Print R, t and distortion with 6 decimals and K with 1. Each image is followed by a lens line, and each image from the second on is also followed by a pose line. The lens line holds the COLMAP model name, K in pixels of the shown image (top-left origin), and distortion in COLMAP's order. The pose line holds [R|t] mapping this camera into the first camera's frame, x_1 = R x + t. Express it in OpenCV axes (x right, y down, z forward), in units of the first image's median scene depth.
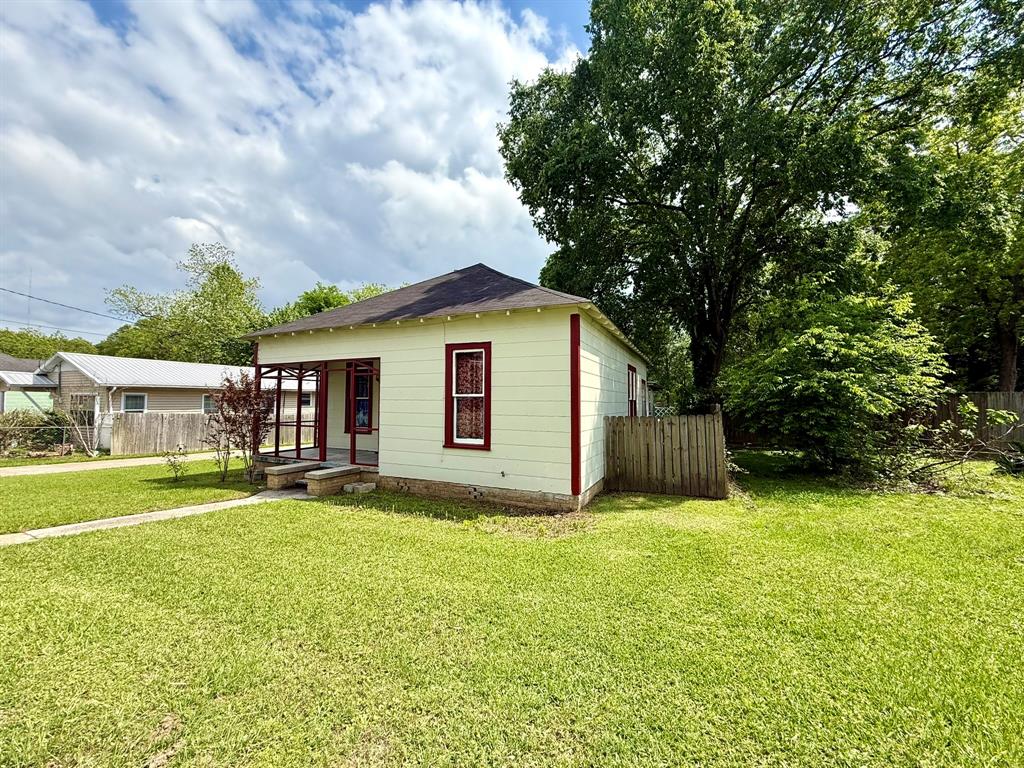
lens RADIAL K [[408.7, 0, 518.5], [0, 408.7, 381.2], [0, 0, 1]] dist [0.001966, 0.000252]
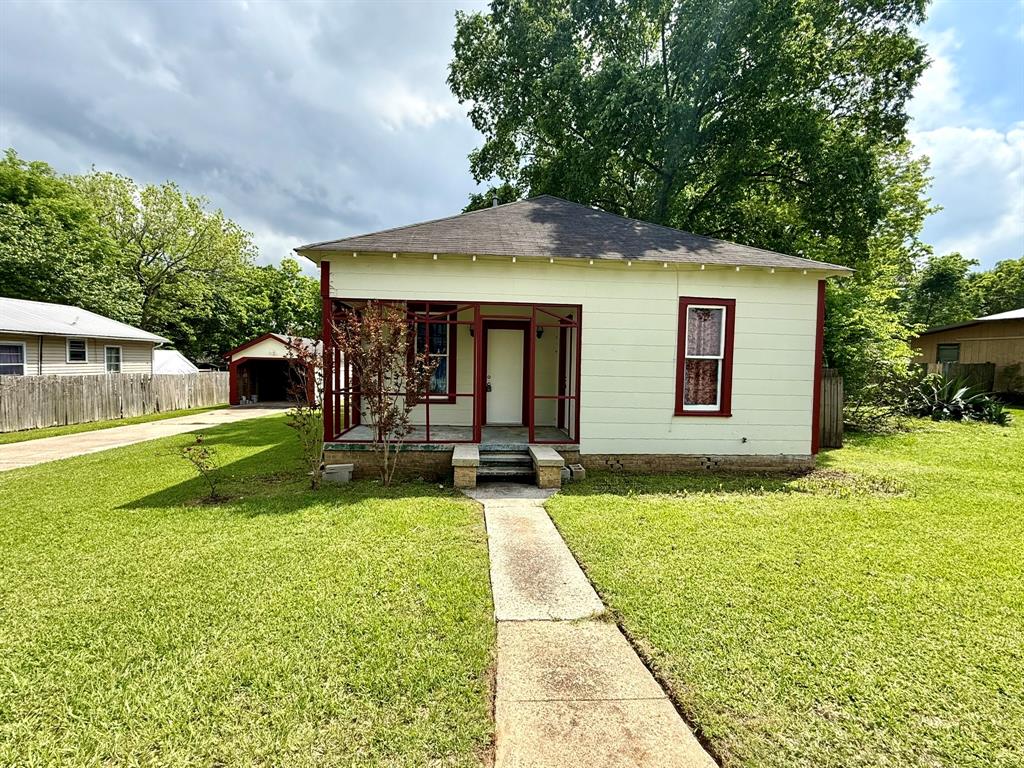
lens RADIAL K [[408.7, 0, 501.7], [0, 408.7, 387.9], [0, 0, 1]] dist [0.001966, 0.000252]
pose [[0.868825, -0.009859, 0.495022, -0.958439], [-0.042783, 0.994567, 0.094898, 0.035823], [-0.493268, -0.103629, 0.863683, 0.439969]]
